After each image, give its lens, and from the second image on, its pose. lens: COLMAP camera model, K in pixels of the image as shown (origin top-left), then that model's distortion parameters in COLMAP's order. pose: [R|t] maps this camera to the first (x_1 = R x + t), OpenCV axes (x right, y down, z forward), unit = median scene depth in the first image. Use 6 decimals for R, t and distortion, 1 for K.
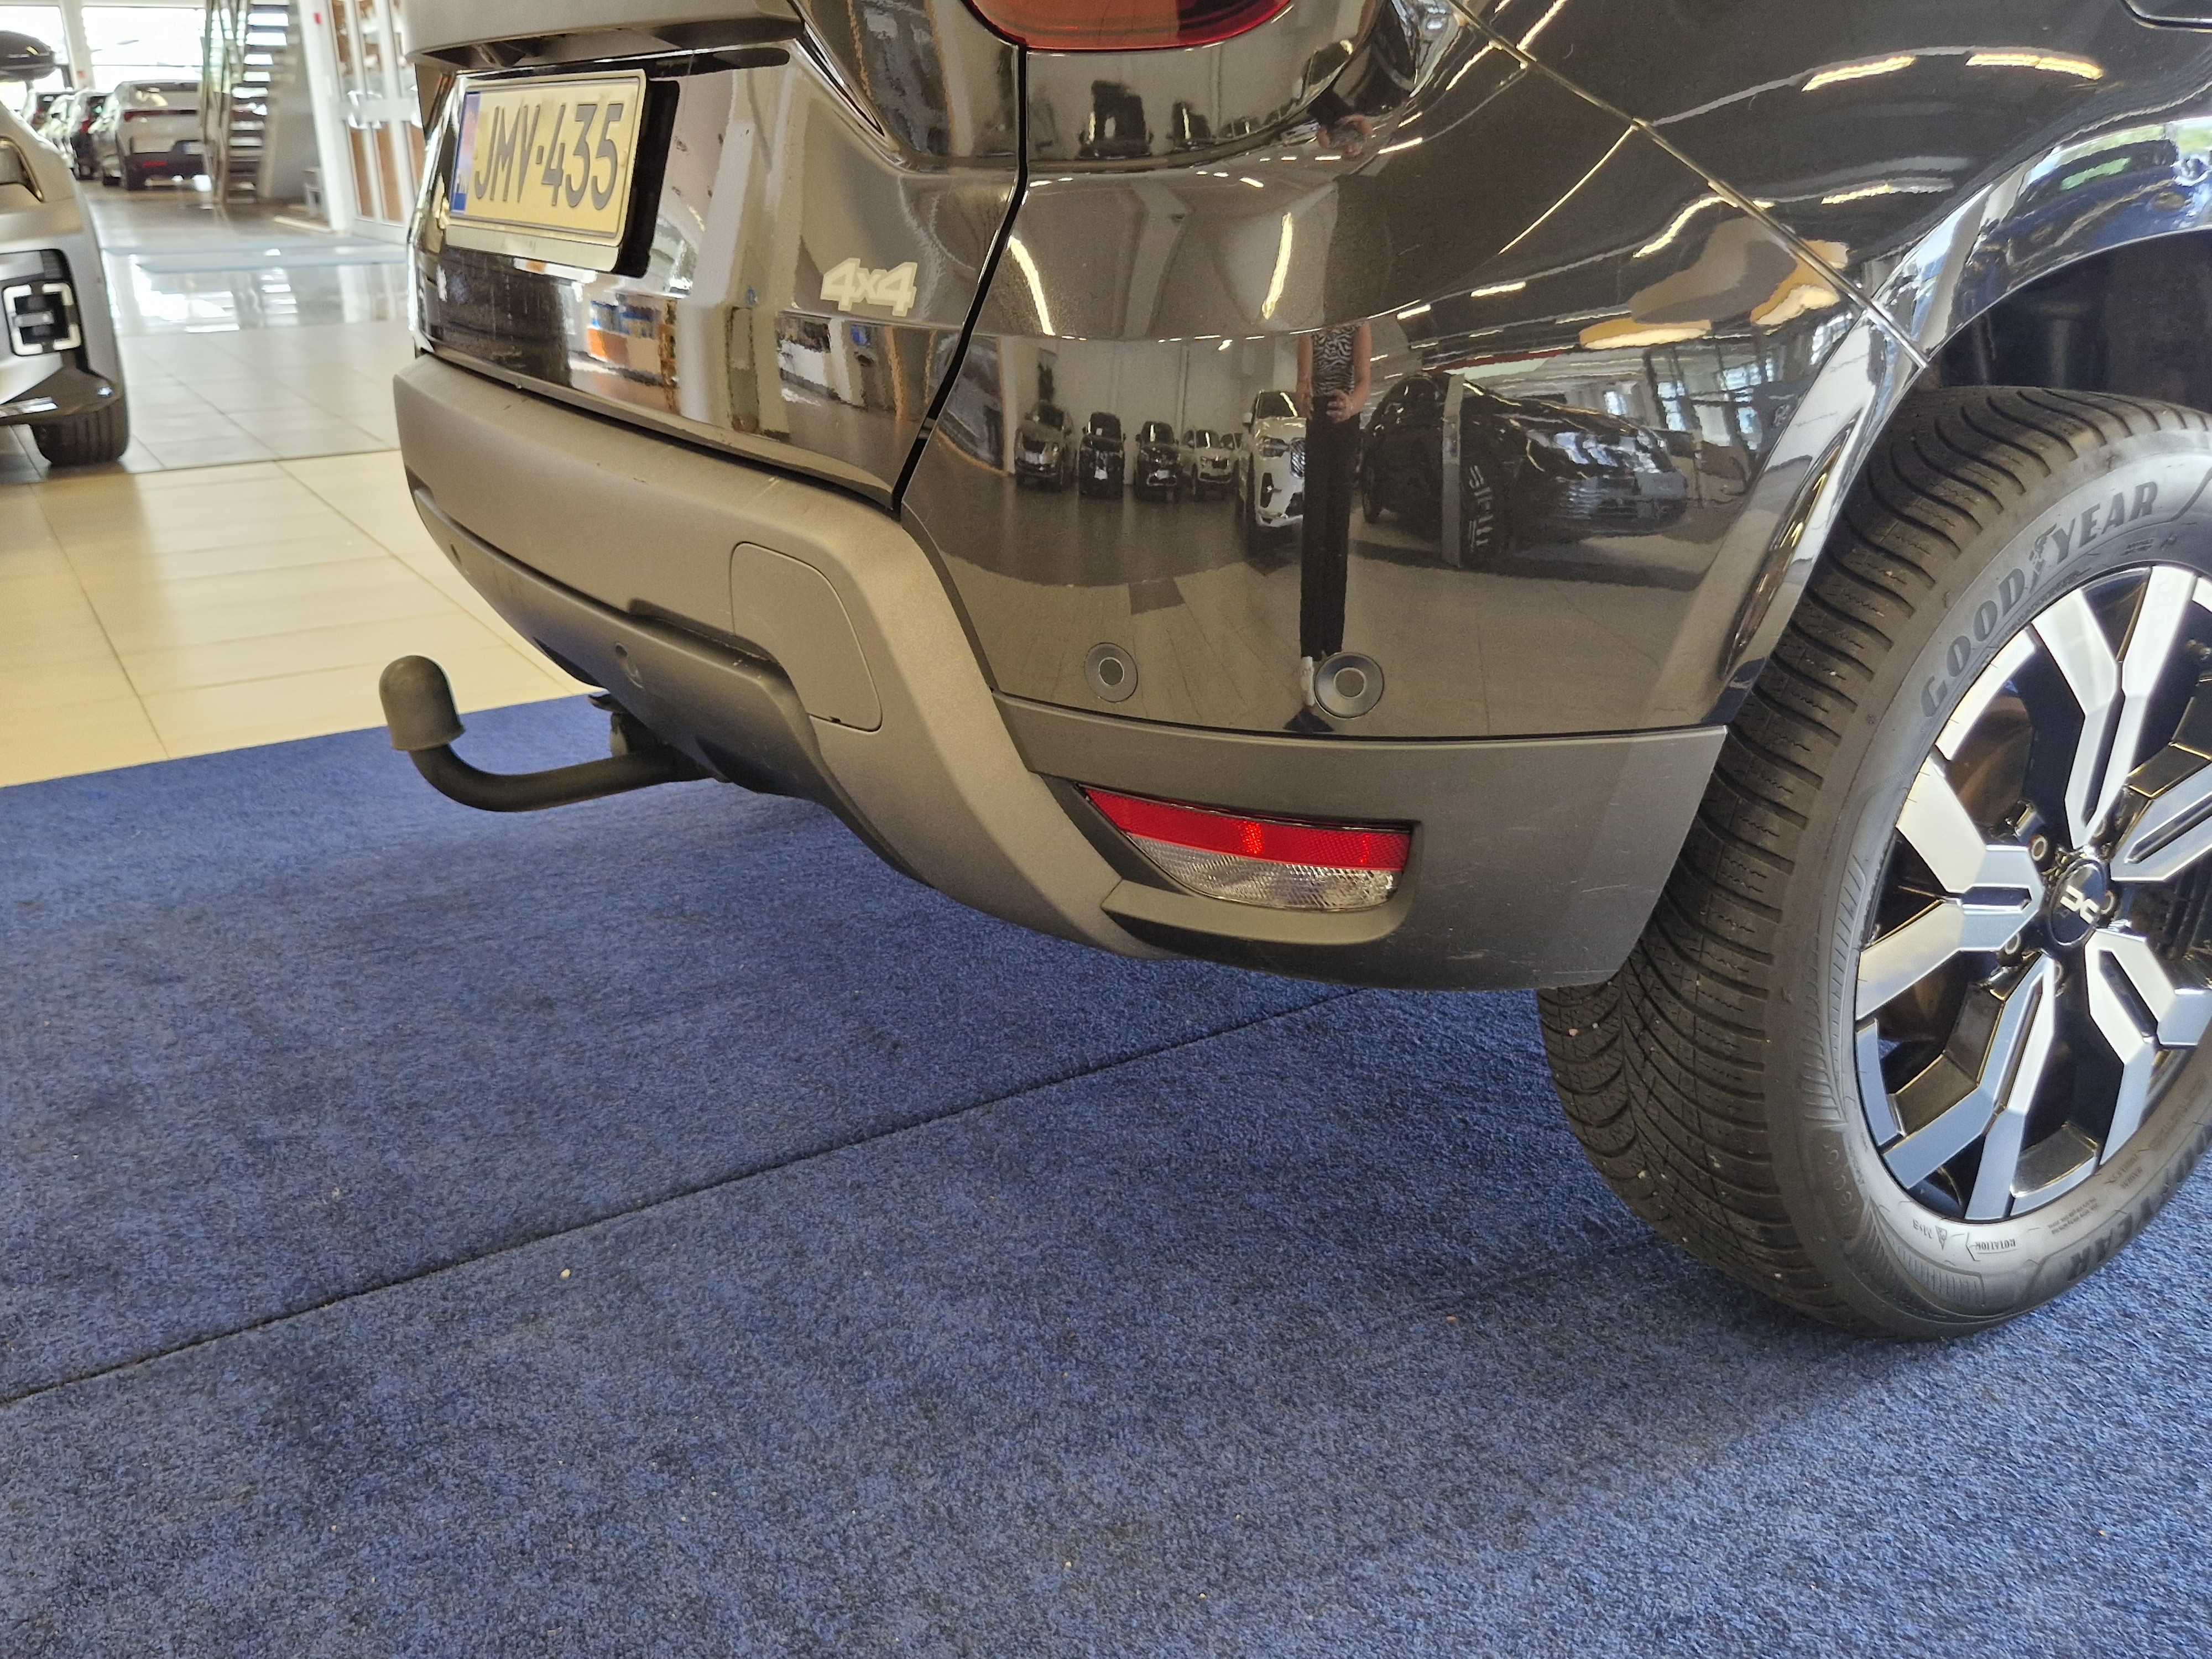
lens RADIAL K [[1982.0, 0, 1064.8], [0, 1982.0, 831.1], [0, 0, 1]] dist [0.049357, -0.016908]
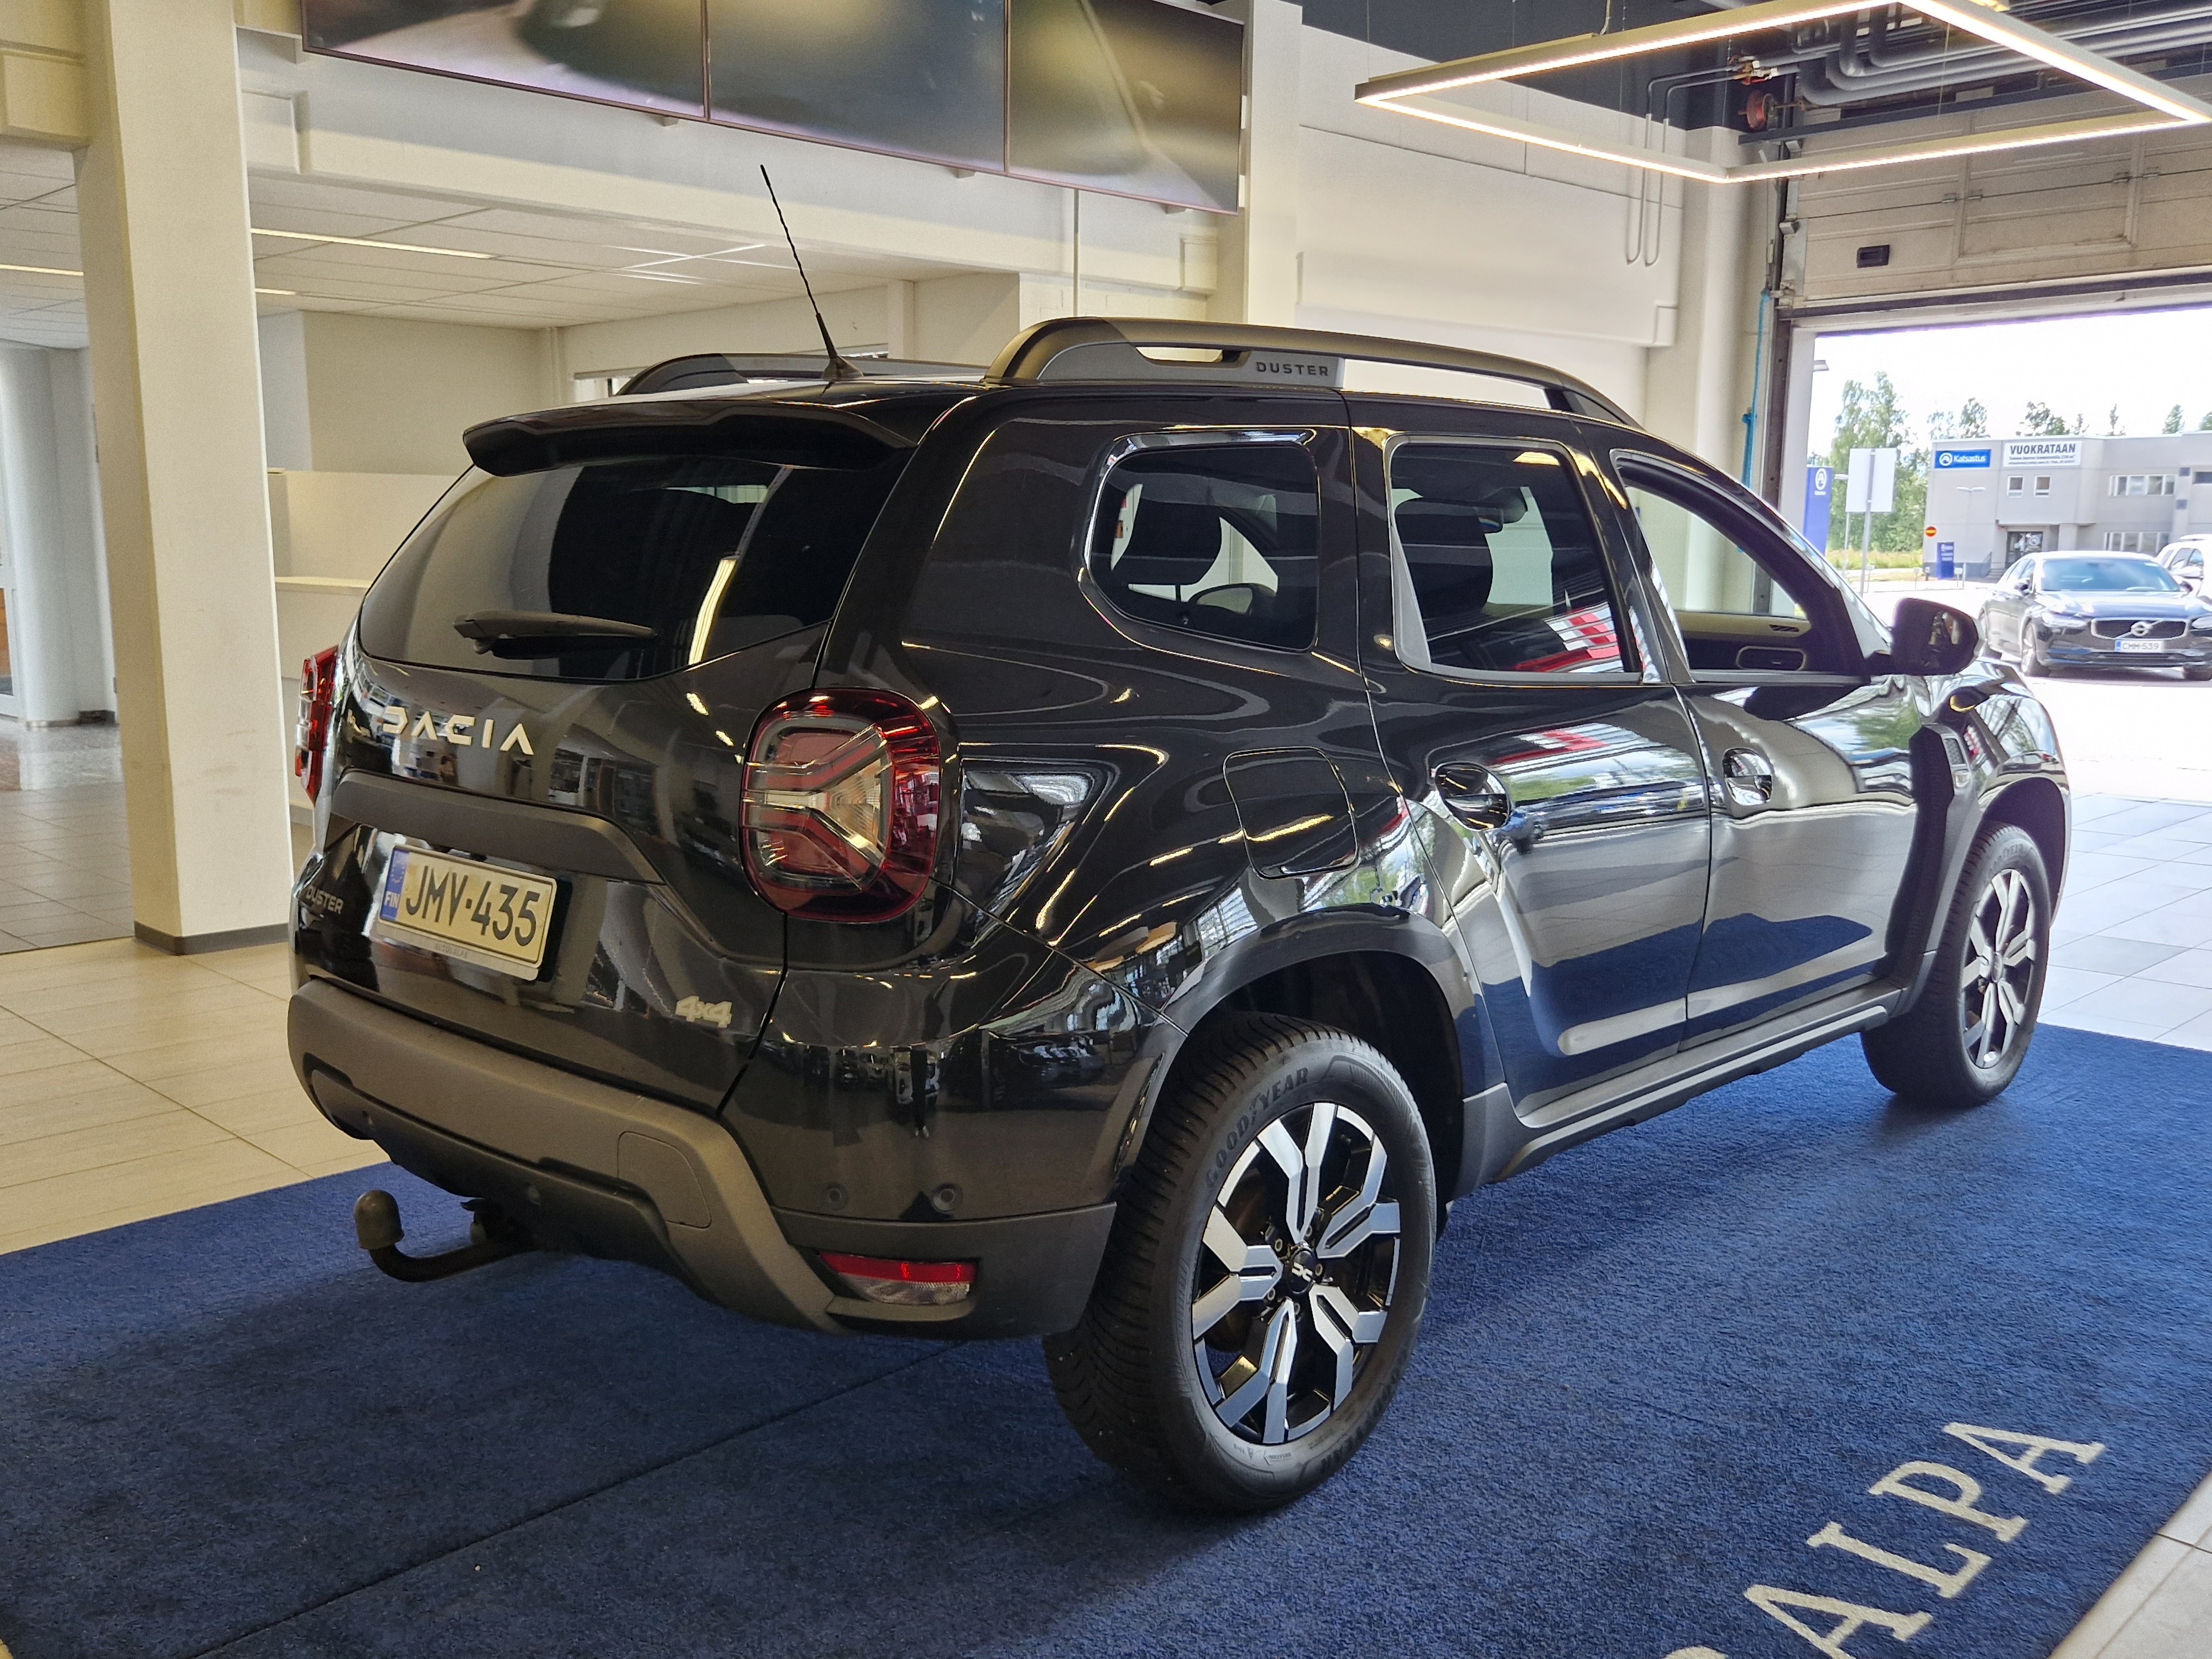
lens RADIAL K [[1982.0, 0, 1064.8], [0, 1982.0, 831.1], [0, 0, 1]] dist [0.049357, -0.016908]
pose [[0.970295, -0.017496, 0.241293, -0.191105], [0.063647, 0.980708, -0.184825, -0.042937], [-0.233404, 0.194693, 0.952689, -0.909562]]
